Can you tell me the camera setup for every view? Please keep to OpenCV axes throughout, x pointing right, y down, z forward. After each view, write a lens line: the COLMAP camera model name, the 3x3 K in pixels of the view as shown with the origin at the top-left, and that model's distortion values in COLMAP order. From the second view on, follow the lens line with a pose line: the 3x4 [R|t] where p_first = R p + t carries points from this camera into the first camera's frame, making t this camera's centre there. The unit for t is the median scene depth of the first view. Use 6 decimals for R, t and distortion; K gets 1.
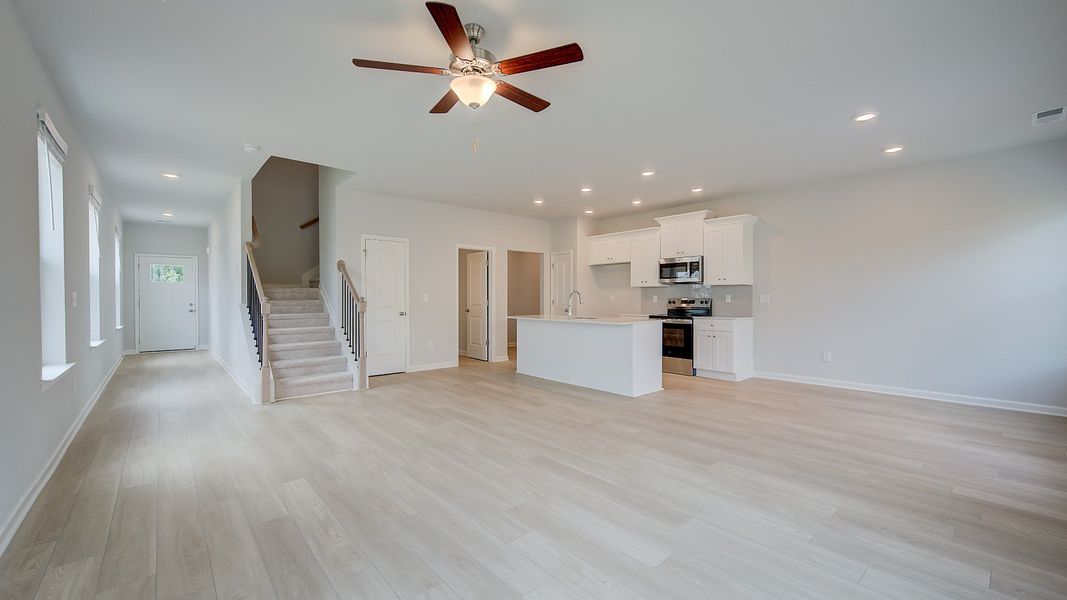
lens RADIAL K [[426.3, 0, 537.4], [0, 426.3, 300.5], [0, 0, 1]] dist [0.004749, -0.000522]
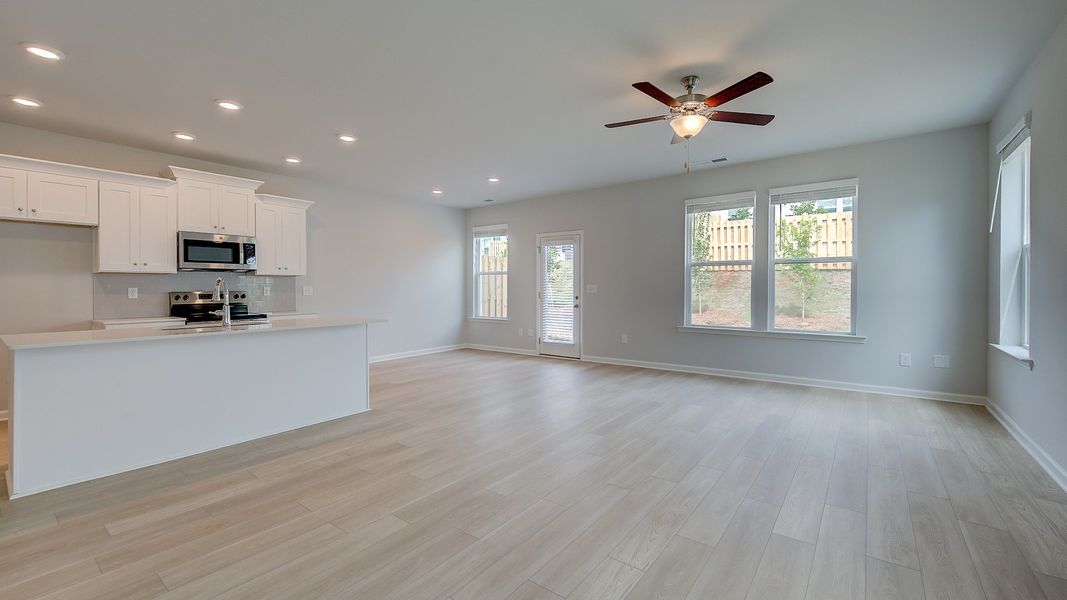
lens RADIAL K [[431.7, 0, 541.6], [0, 431.7, 286.9], [0, 0, 1]] dist [-0.001486, -0.000398]
pose [[-0.201158, 0.005269, 0.979545, -0.479076], [0.012440, 0.999919, -0.002824, -0.003507], [-0.979480, 0.011618, -0.201207, 0.611814]]
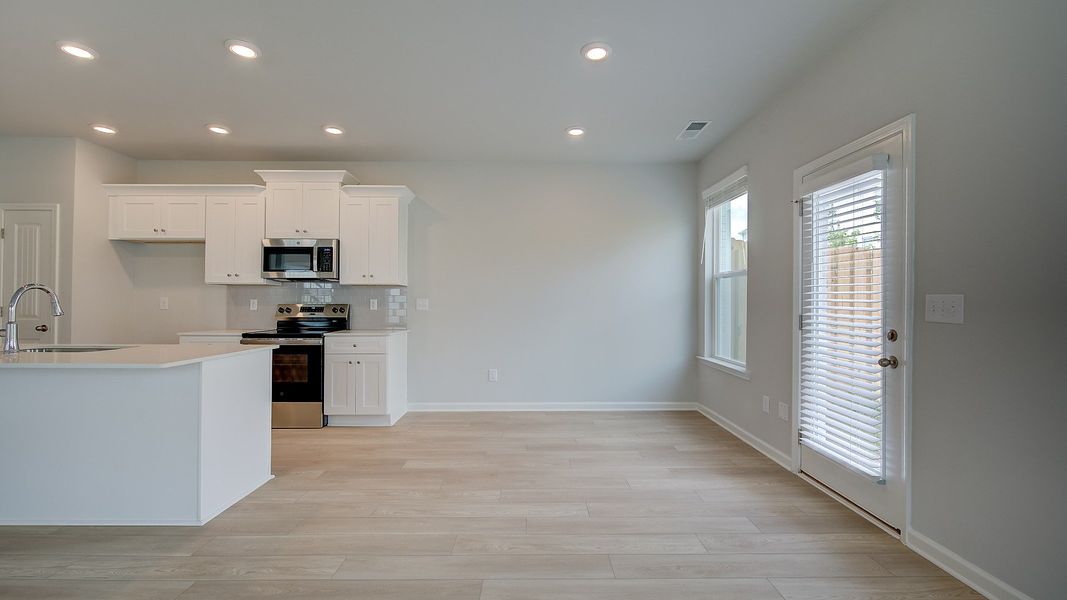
lens RADIAL K [[435.5, 0, 537.3], [0, 435.5, 299.2], [0, 0, 1]] dist [-0.005166, -0.000247]
pose [[0.655534, 0.010688, 0.755090, 0.080069], [0.000135, 0.999898, -0.014270, -0.002713], [-0.755166, 0.009456, 0.655466, 0.315672]]
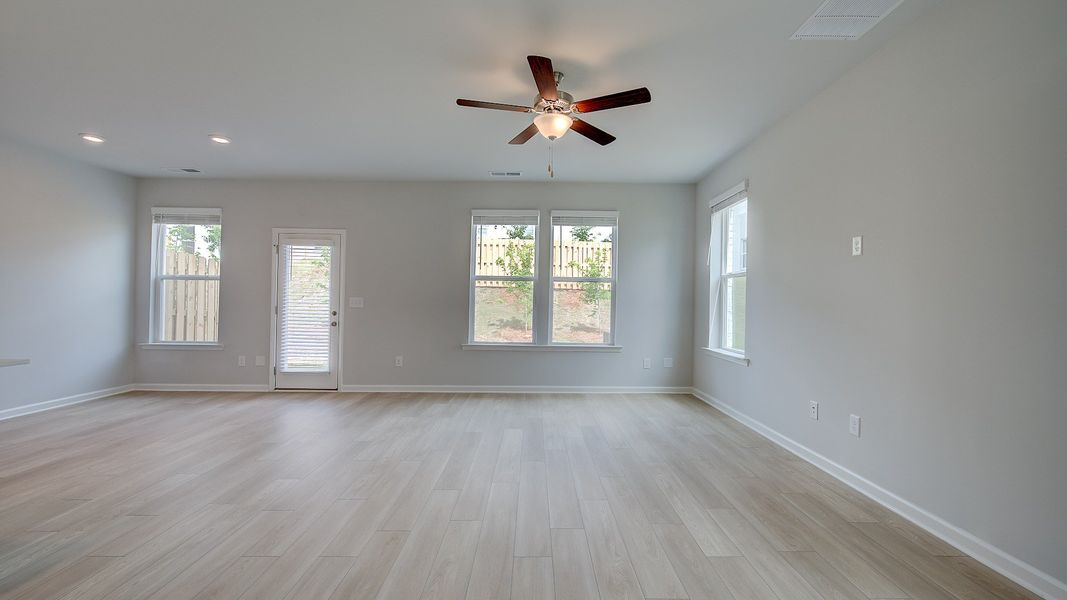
lens RADIAL K [[435.5, 0, 537.3], [0, 435.5, 299.2], [0, 0, 1]] dist [-0.005166, -0.000247]
pose [[-0.756380, -0.000006, 0.654132, -0.322863], [-0.003231, 0.999988, -0.003726, -0.004668], [-0.654124, -0.004932, -0.756371, 0.694748]]
